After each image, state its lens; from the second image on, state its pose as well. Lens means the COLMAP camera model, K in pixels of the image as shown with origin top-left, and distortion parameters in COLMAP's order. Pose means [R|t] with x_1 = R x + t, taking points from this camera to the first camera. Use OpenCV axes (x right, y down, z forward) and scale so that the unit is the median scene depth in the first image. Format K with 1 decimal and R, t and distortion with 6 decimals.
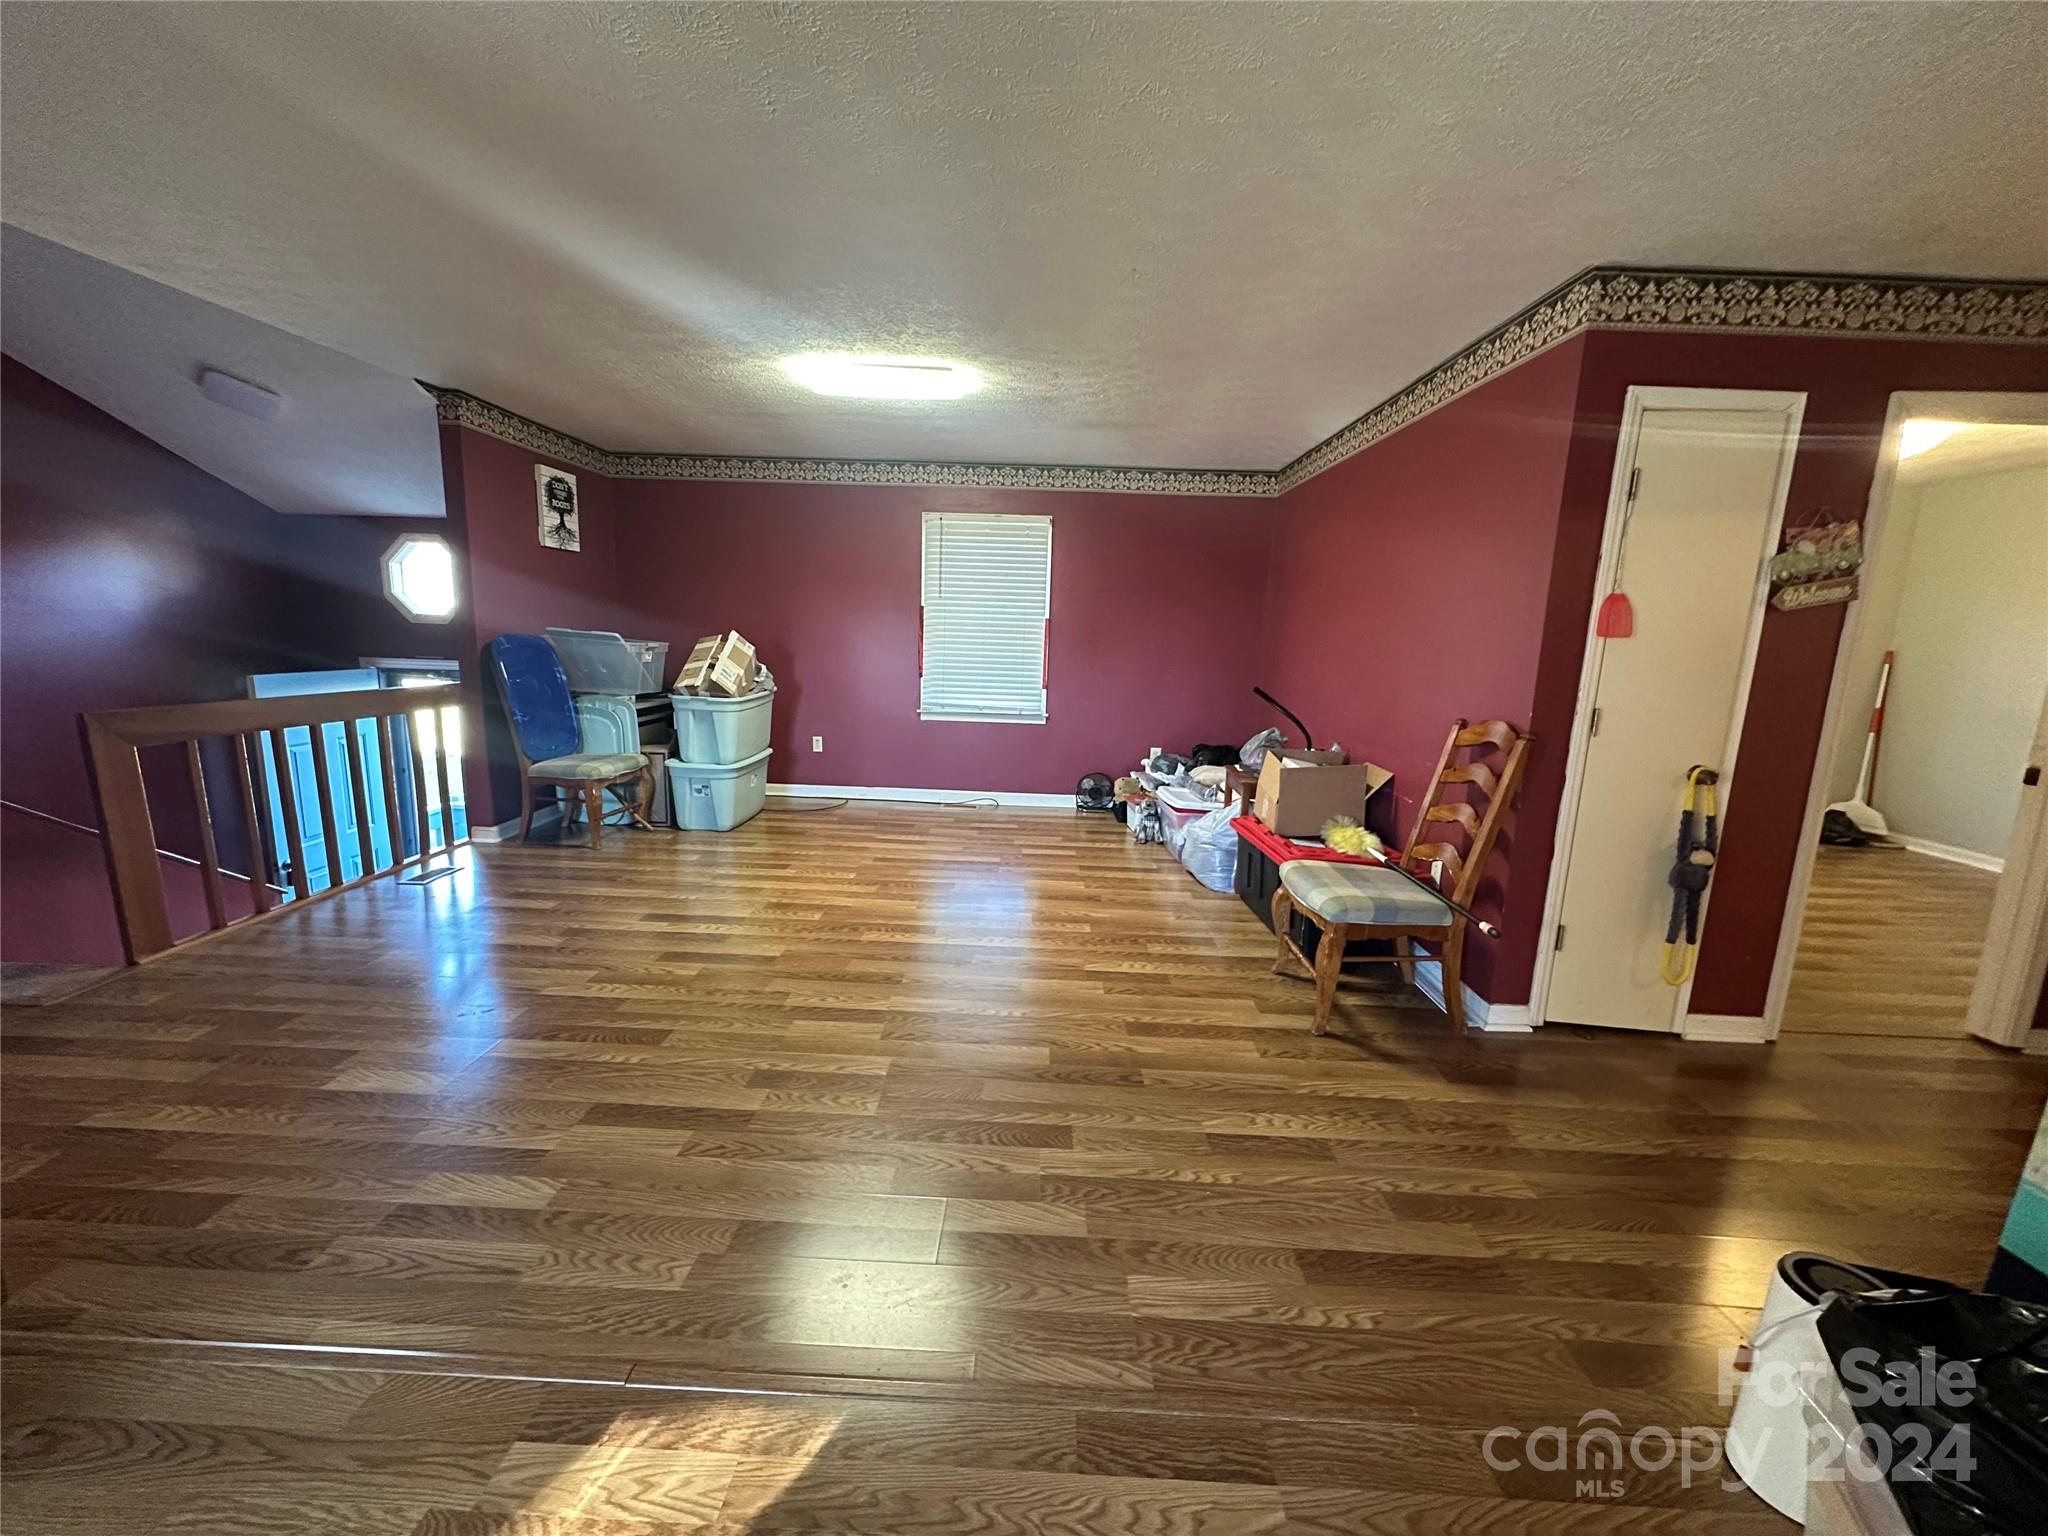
lens RADIAL K [[814.3, 0, 1030.1], [0, 814.3, 777.0], [0, 0, 1]] dist [-0.002490, 0.000403]
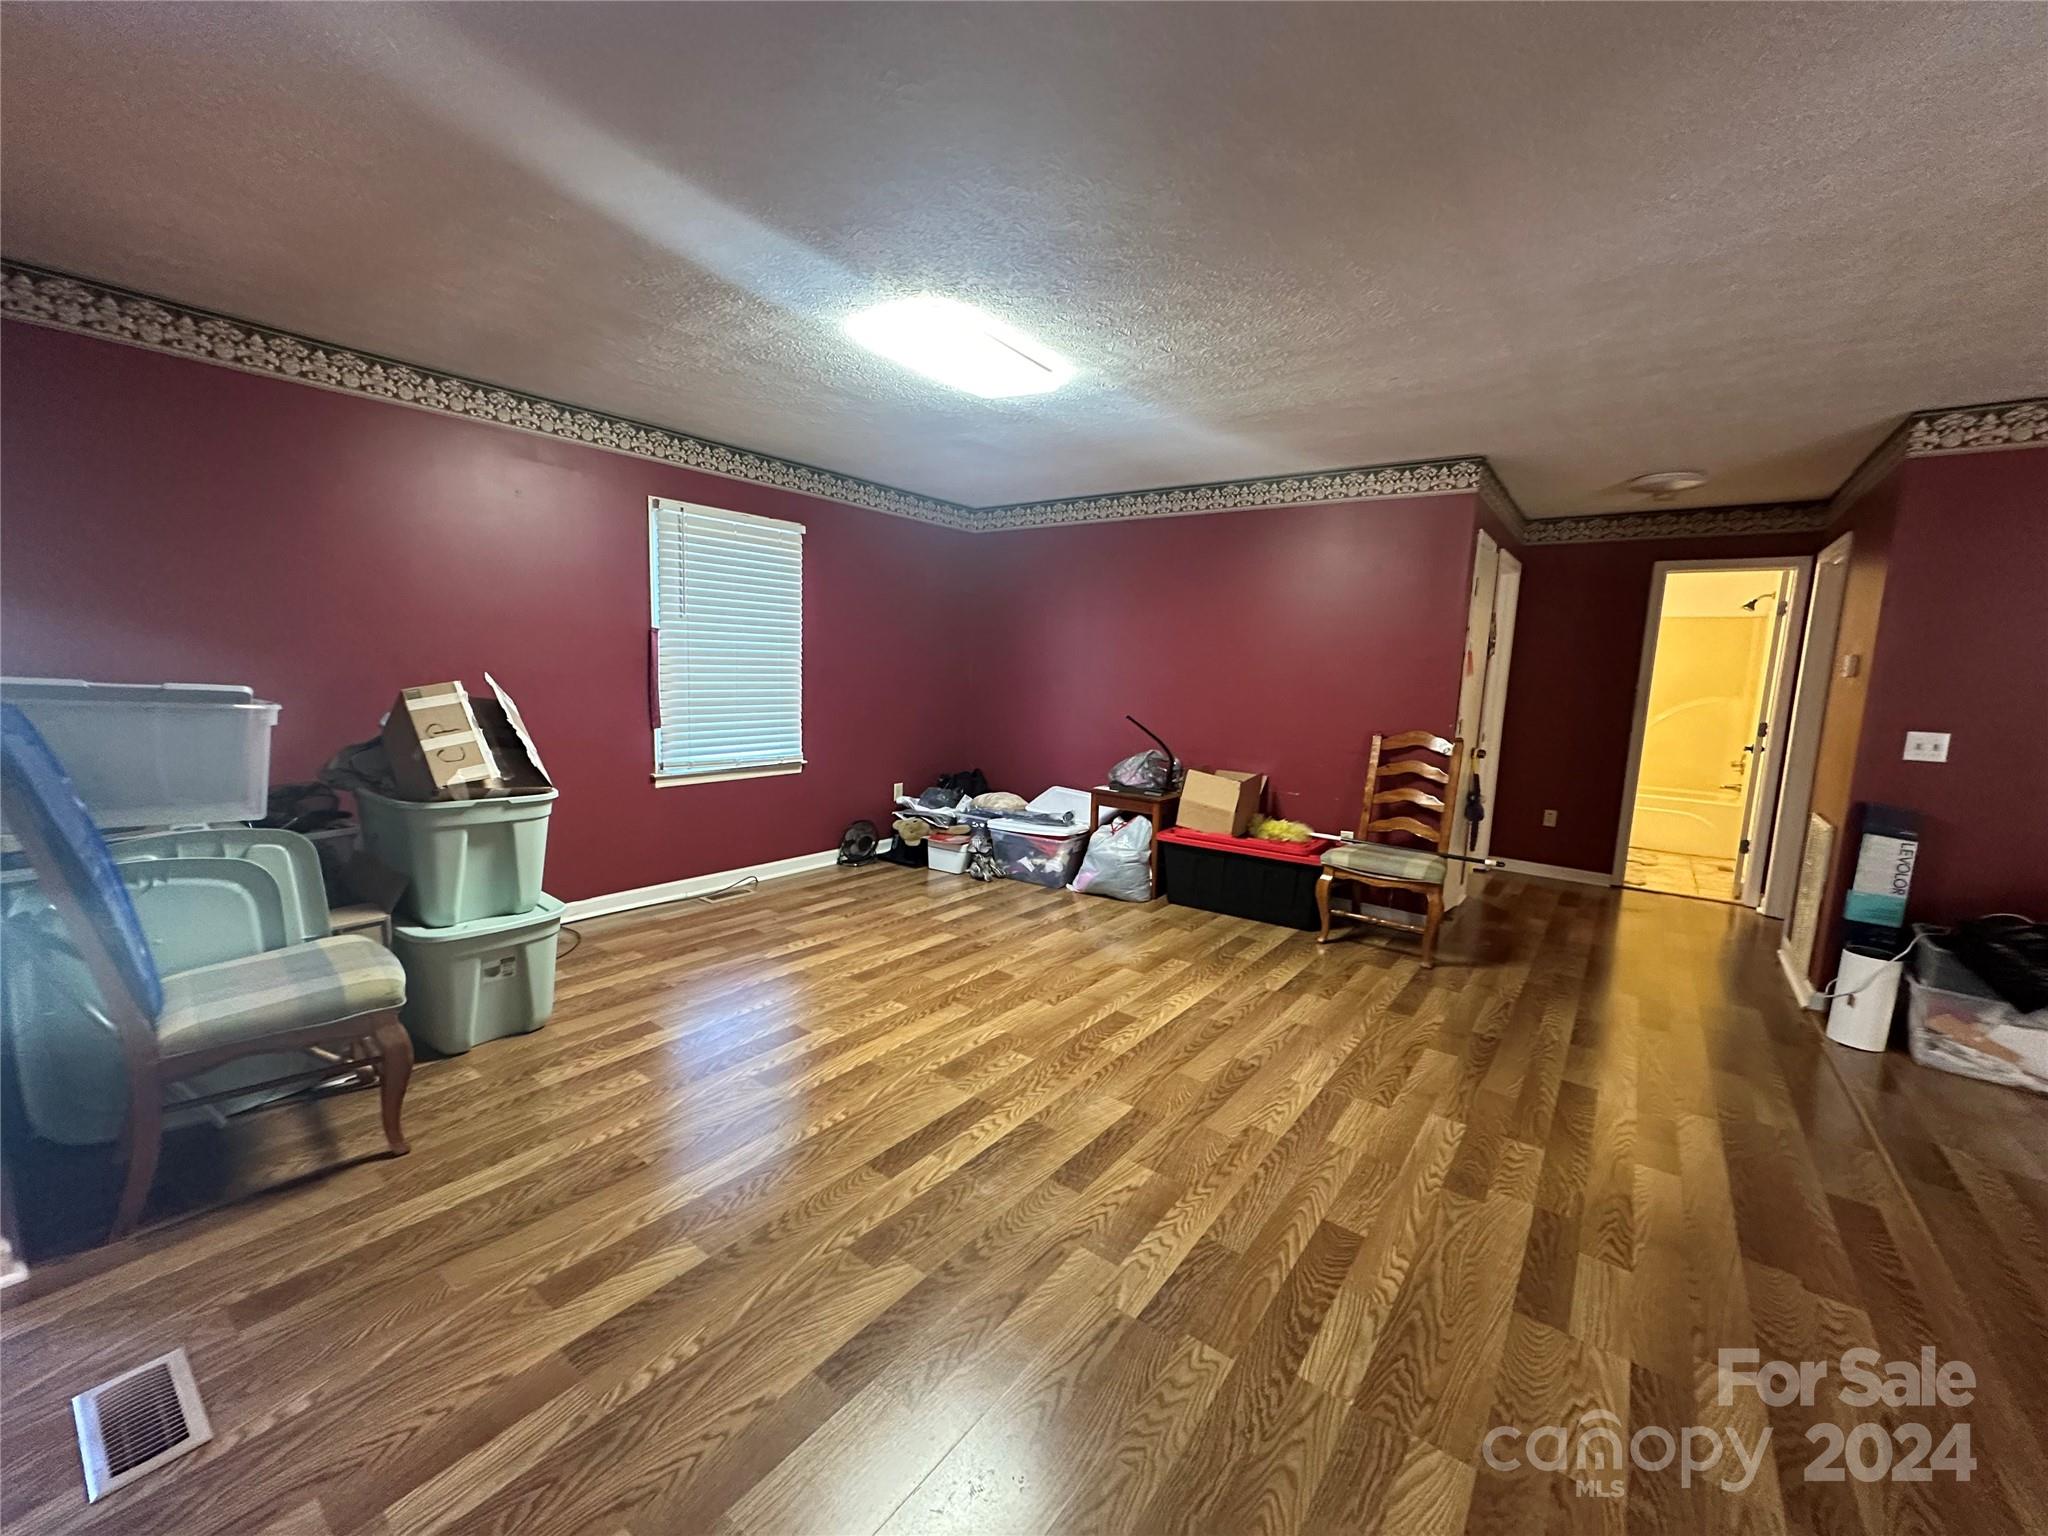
lens RADIAL K [[814.3, 0, 1029.2], [0, 814.3, 769.0], [0, 0, 1]] dist [-0.002490, 0.000403]
pose [[0.587427, -0.118325, 0.800580, -0.611134], [0.130583, 0.990149, 0.050528, -0.096081], [-0.798672, 0.074861, 0.597092, 0.385040]]
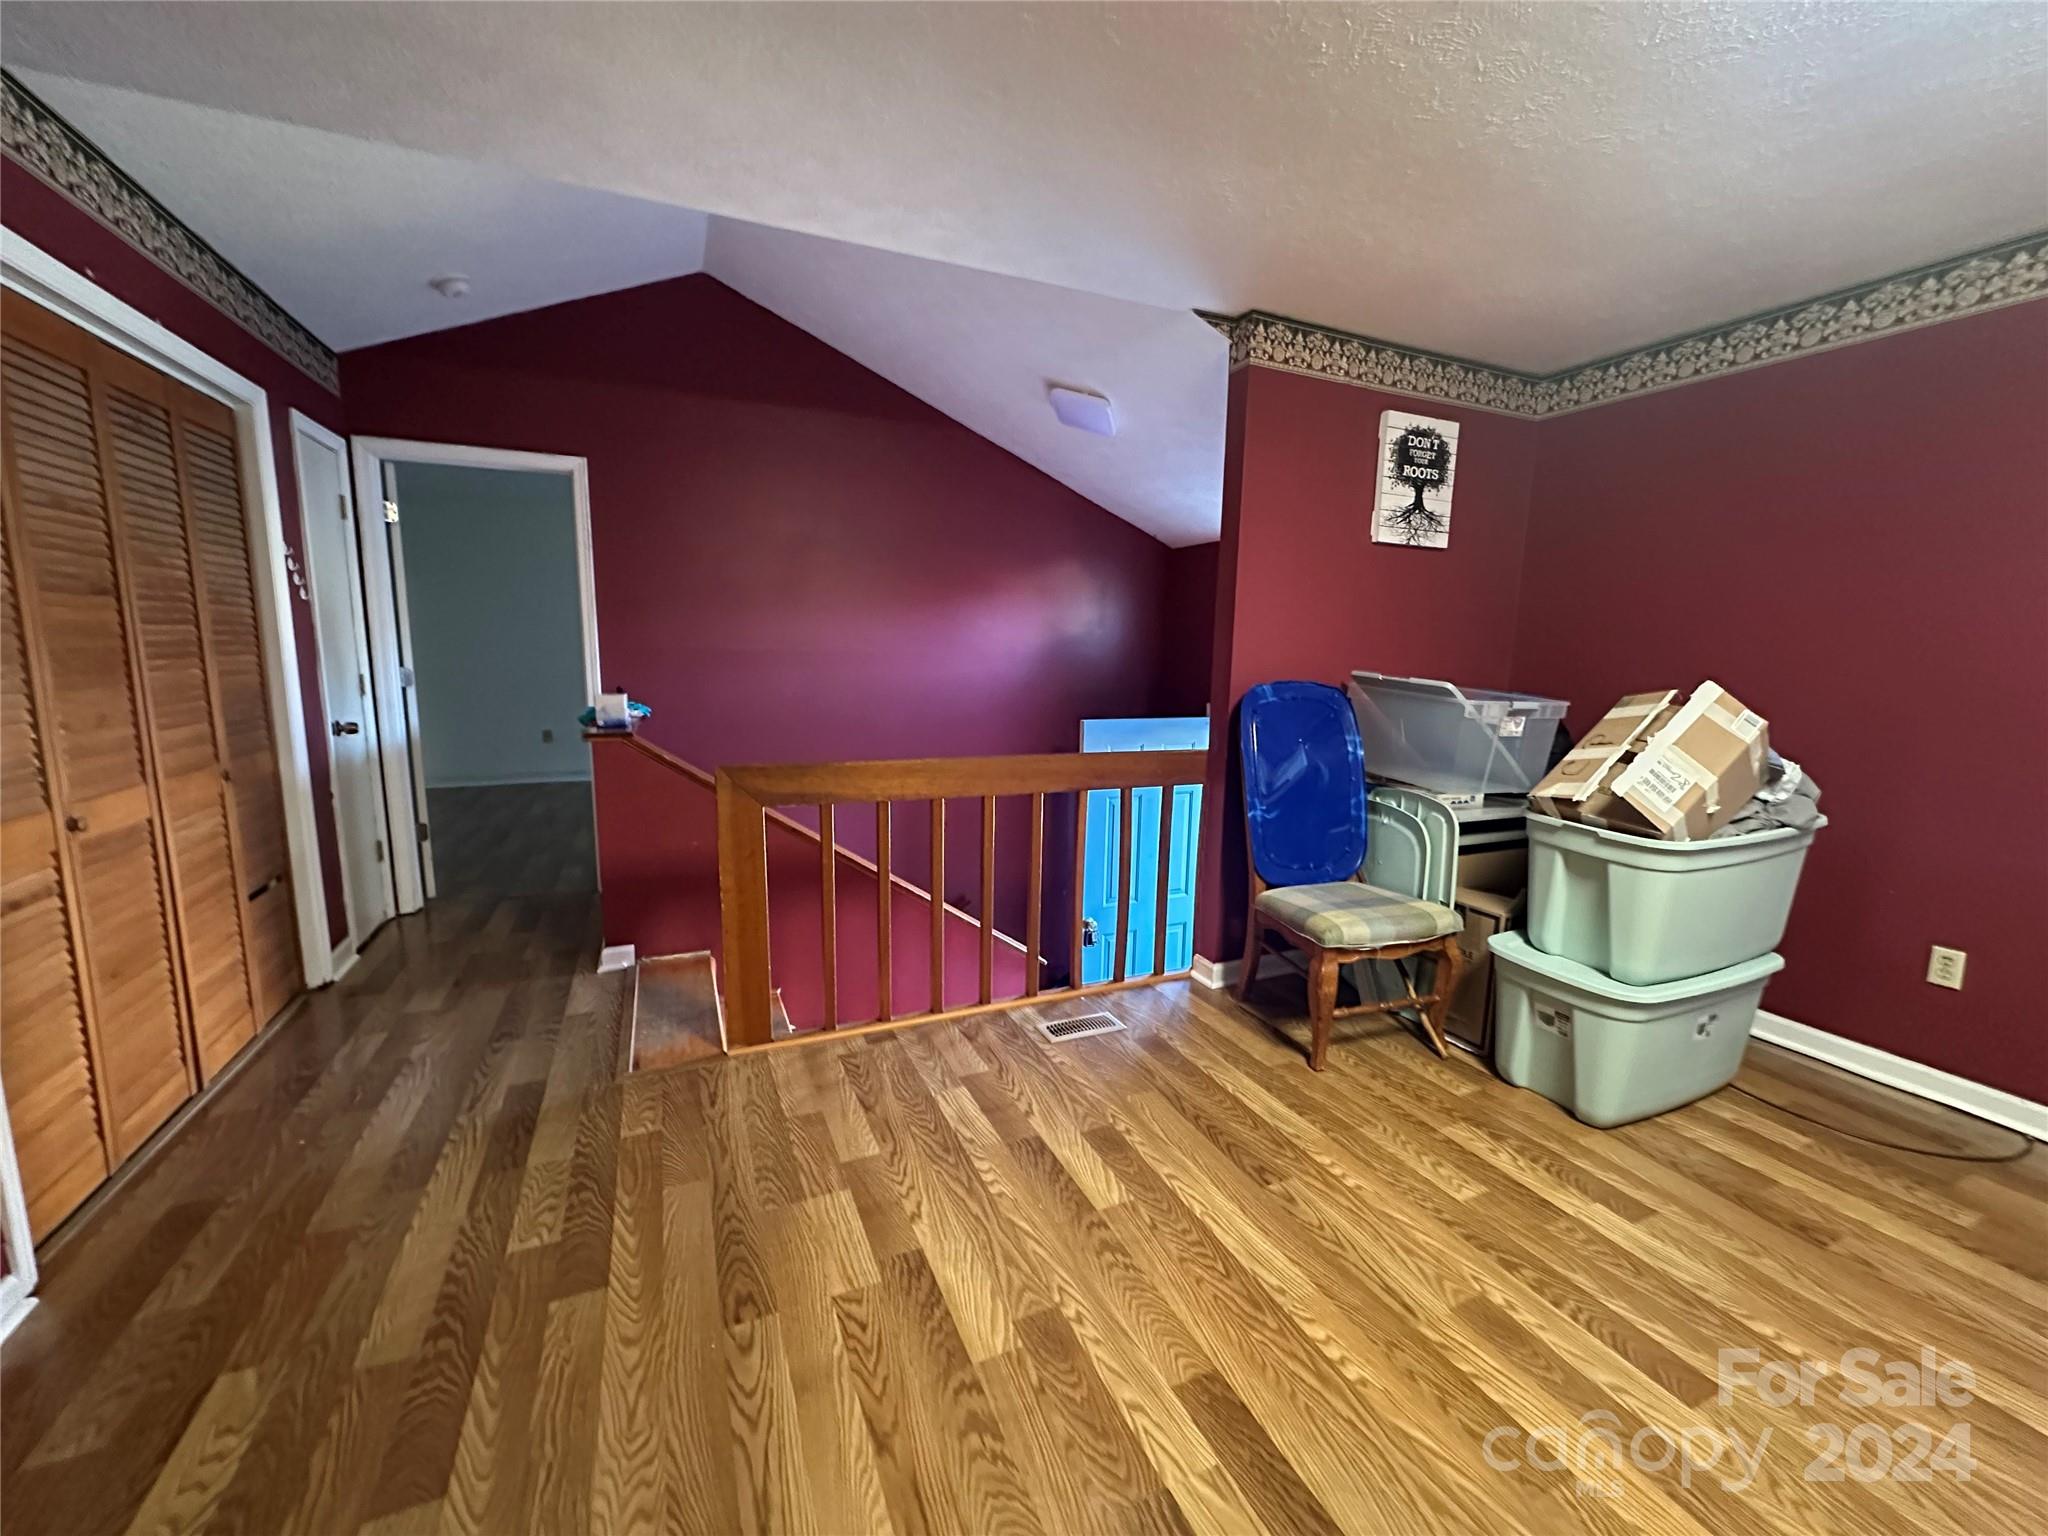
lens RADIAL K [[814.3, 0, 1020.2], [0, 814.3, 767.1], [0, 0, 1]] dist [-0.002490, 0.000403]
pose [[0.420512, 0.111284, -0.900436, -0.129898], [-0.167041, 0.984980, 0.043724, -0.095050], [0.891777, 0.132023, 0.432785, 0.507126]]
